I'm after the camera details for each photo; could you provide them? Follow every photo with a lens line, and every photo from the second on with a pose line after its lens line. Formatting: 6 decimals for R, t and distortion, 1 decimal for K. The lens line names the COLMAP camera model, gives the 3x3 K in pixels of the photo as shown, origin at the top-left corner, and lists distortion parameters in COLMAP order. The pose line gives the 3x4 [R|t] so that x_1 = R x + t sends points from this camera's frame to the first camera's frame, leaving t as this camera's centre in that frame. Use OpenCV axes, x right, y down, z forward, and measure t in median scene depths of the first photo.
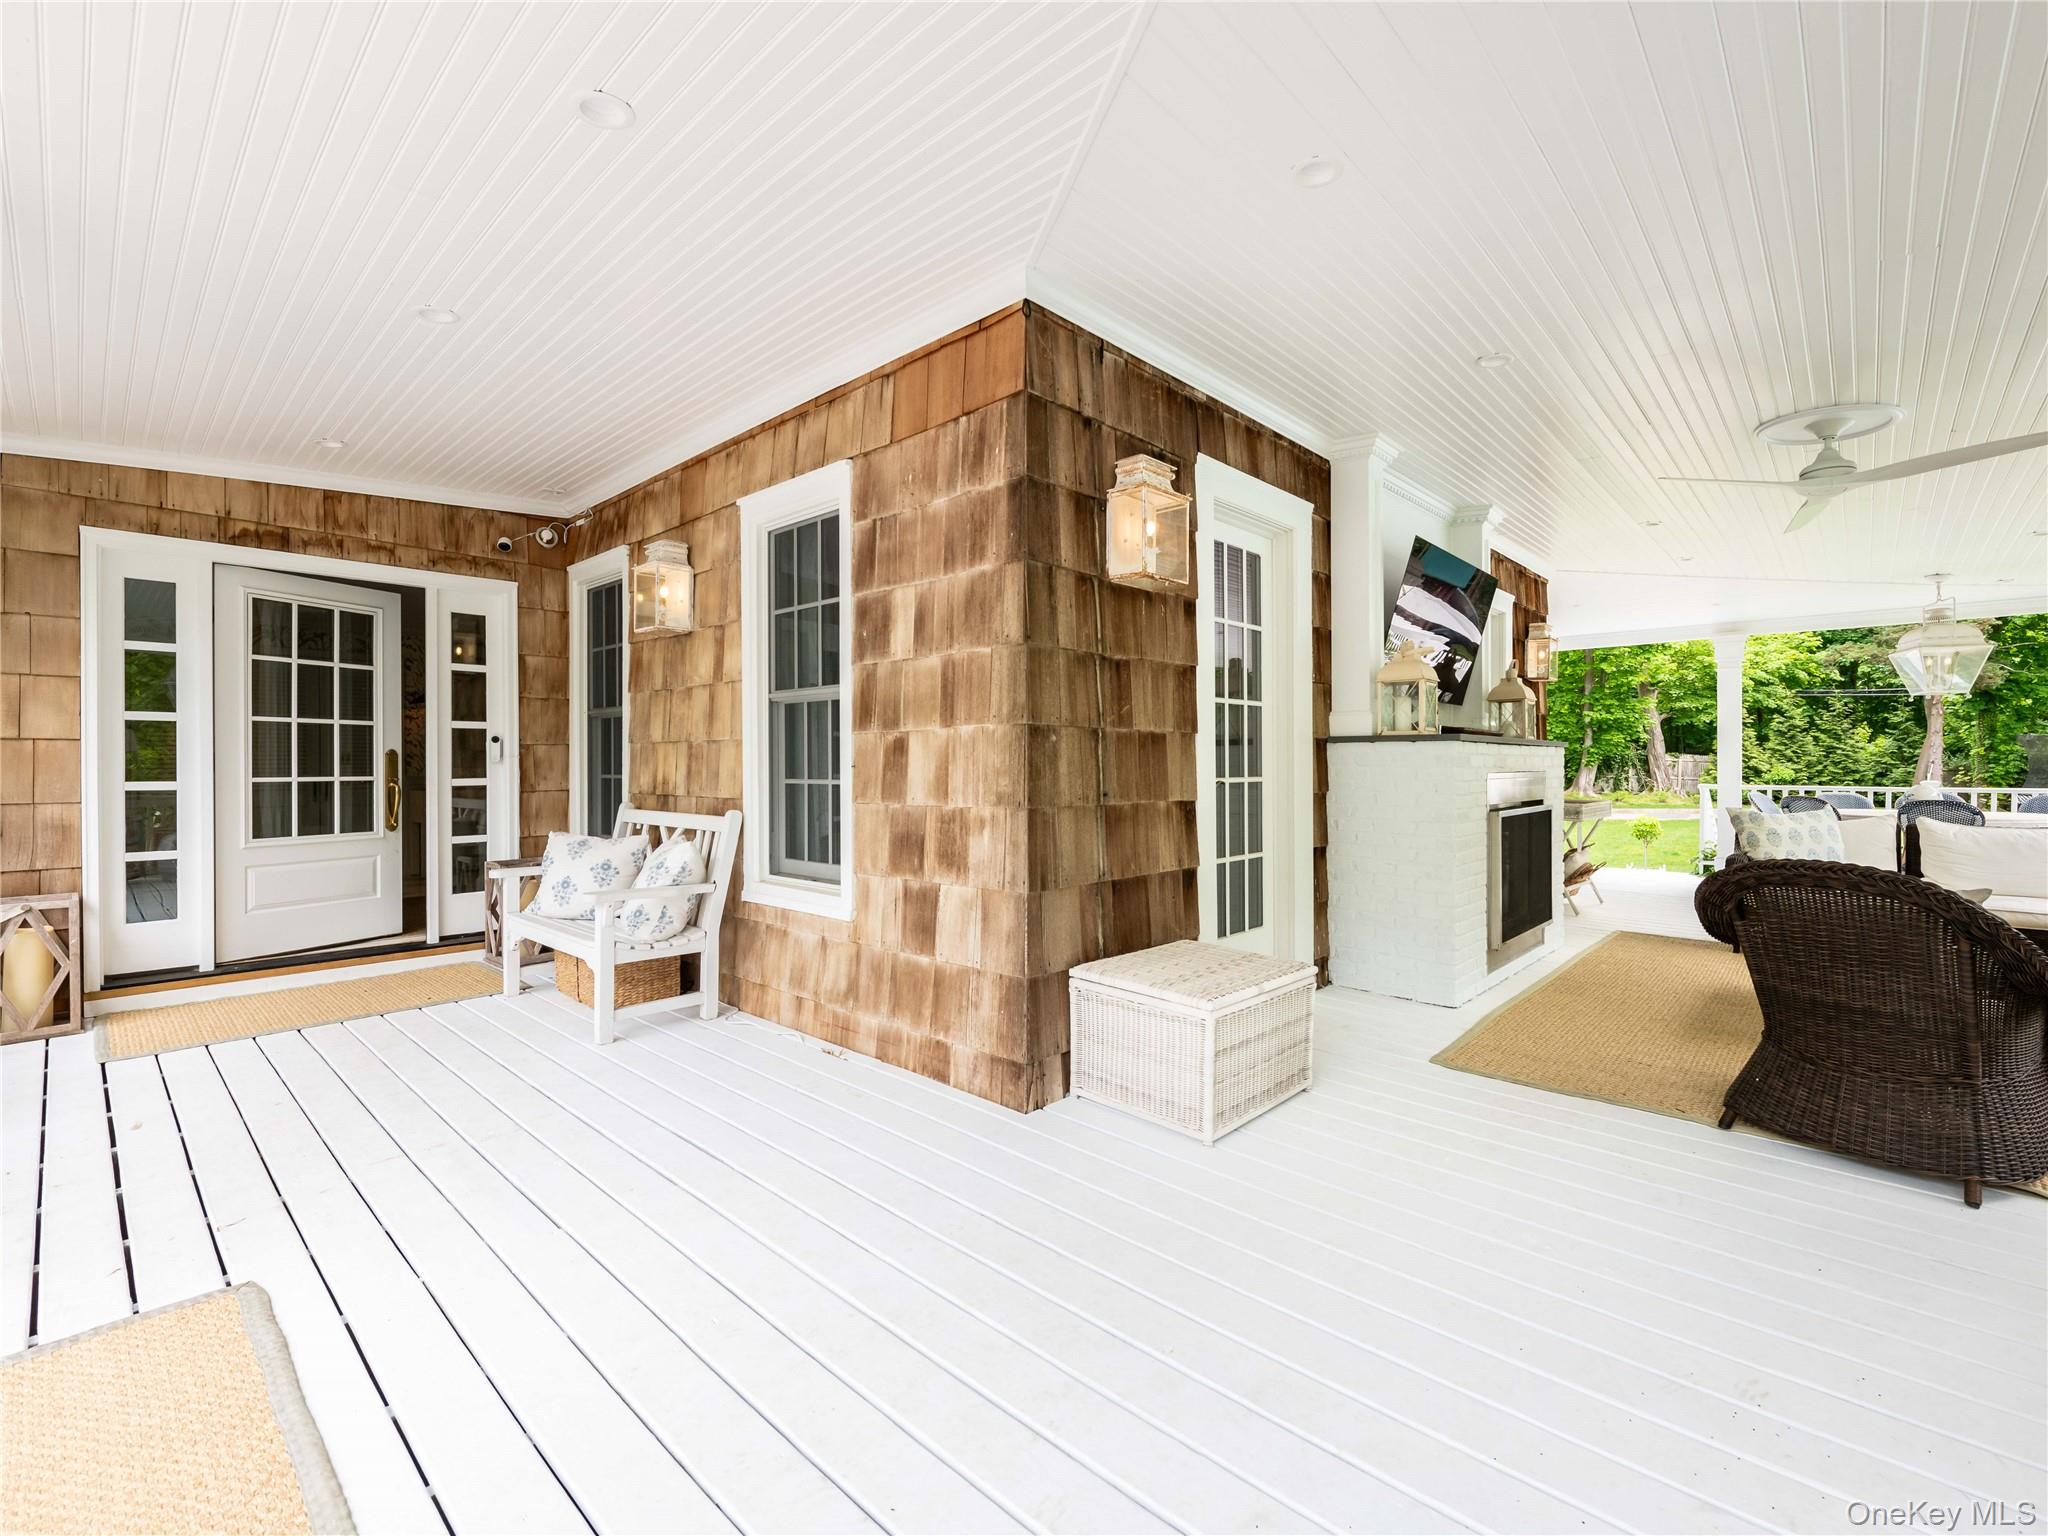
lens RADIAL K [[904.6, 0, 1074.0], [0, 904.6, 771.7], [0, 0, 1]] dist [-0.002995, -0.000702]
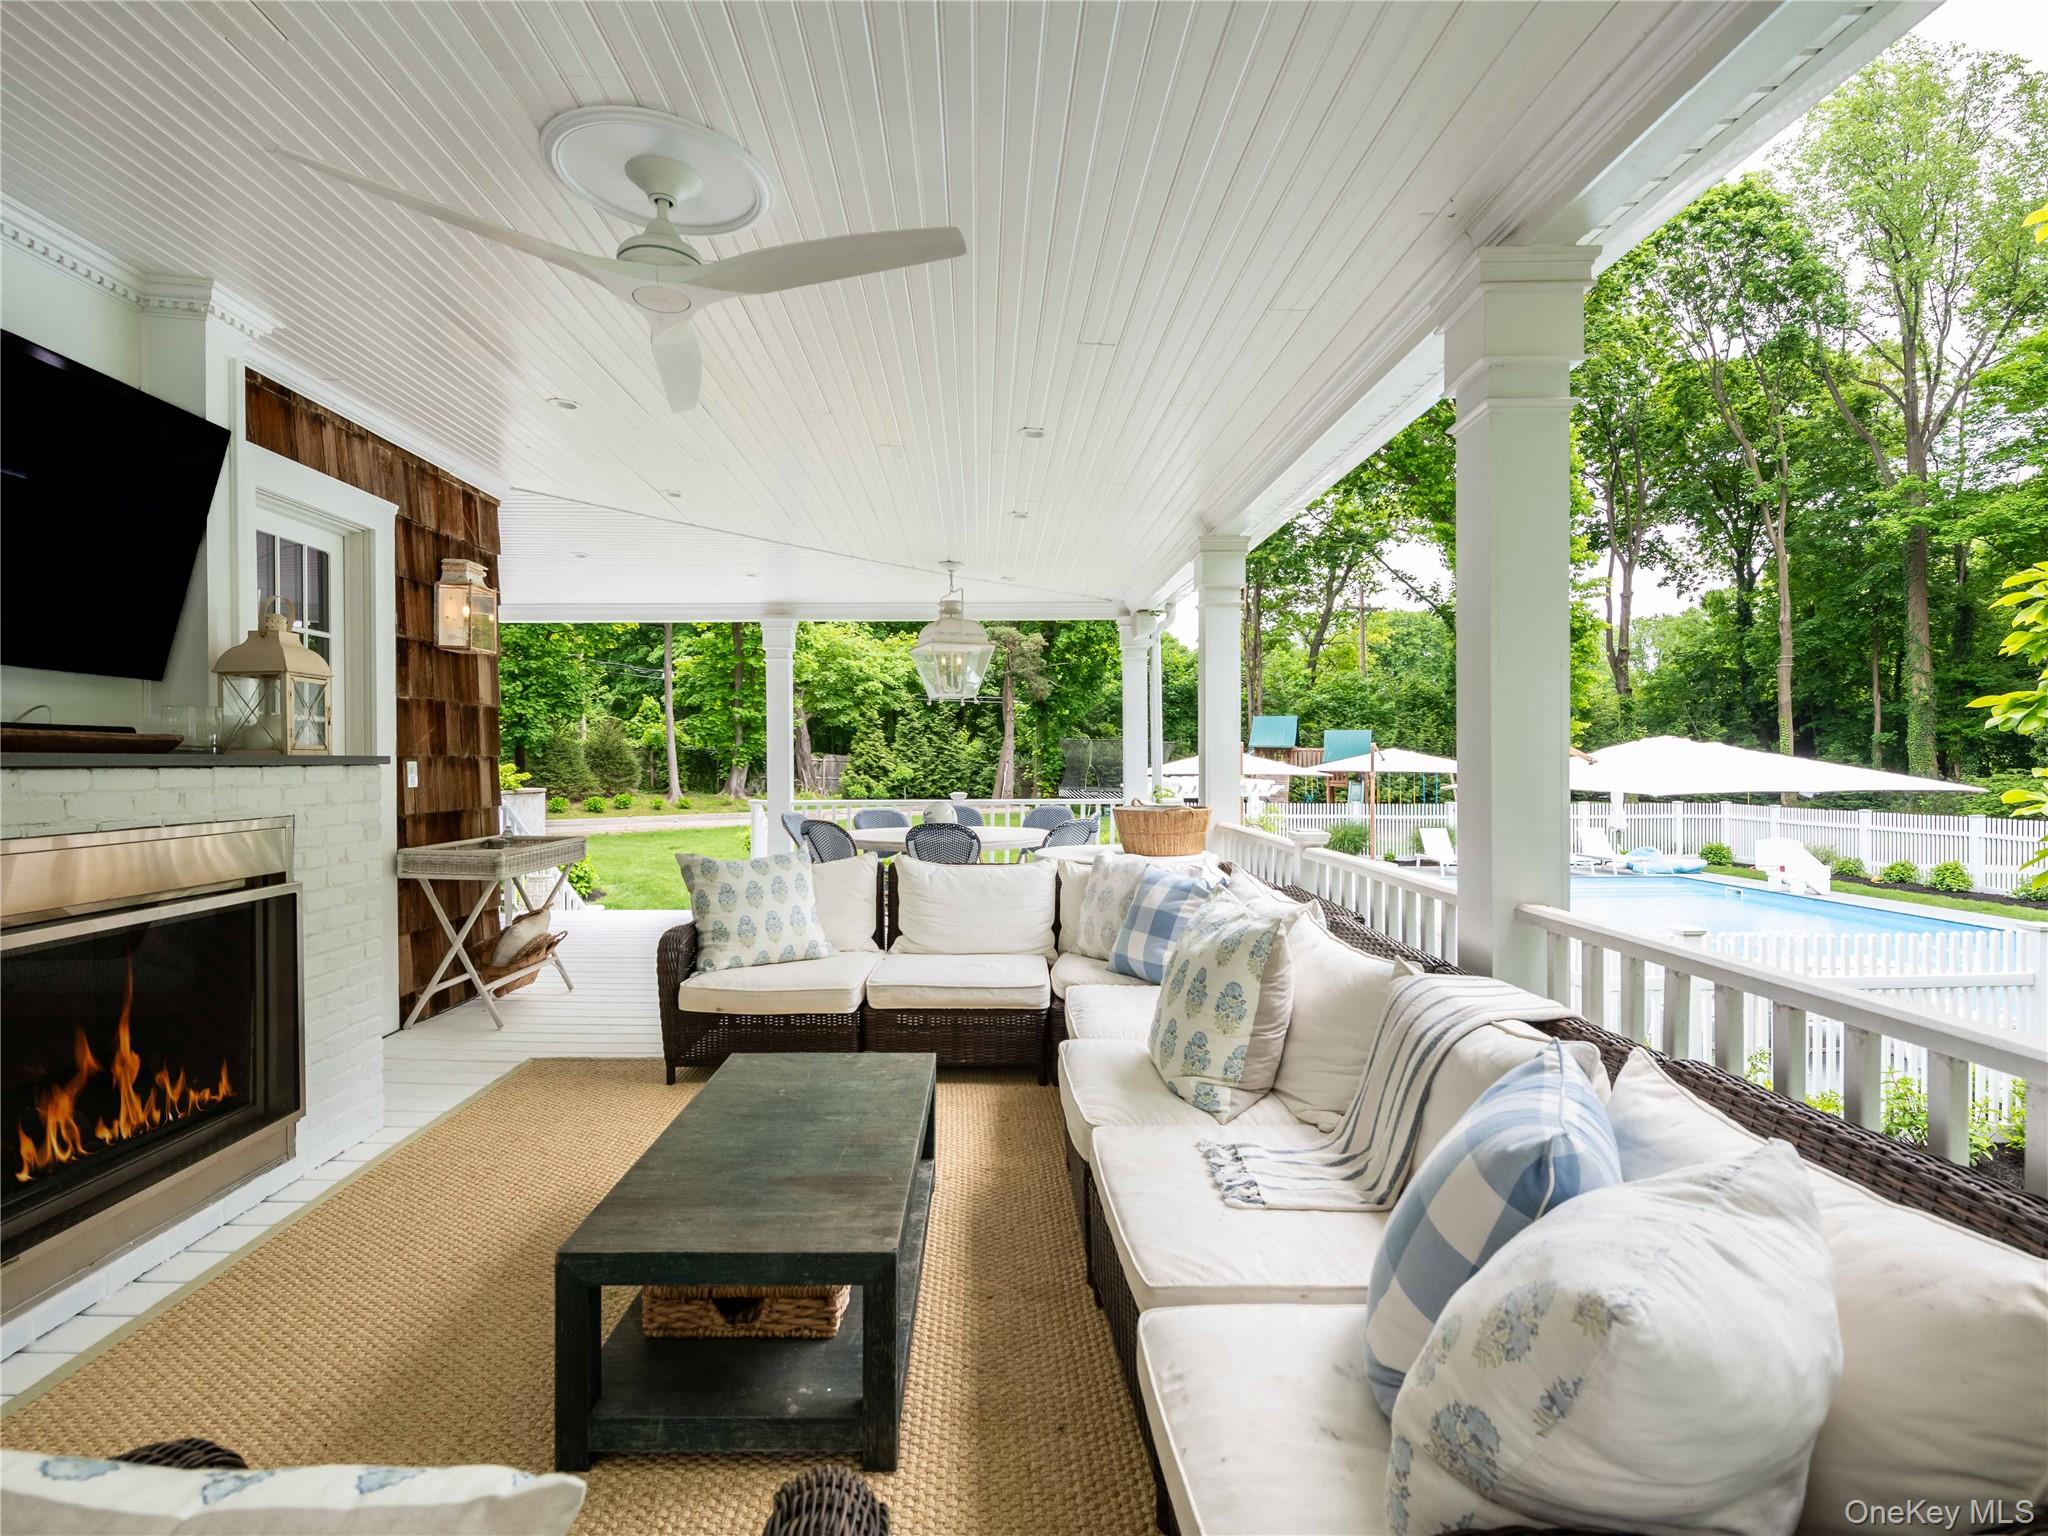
lens RADIAL K [[958.7, 0, 1013.6], [0, 958.7, 762.6], [0, 0, 1]] dist [0.004111, 0.000463]
pose [[0.735076, -0.006199, 0.677957, 0.118318], [0.010240, 0.999946, -0.001960, -0.006503], [-0.677908, 0.008383, 0.735099, 0.086926]]
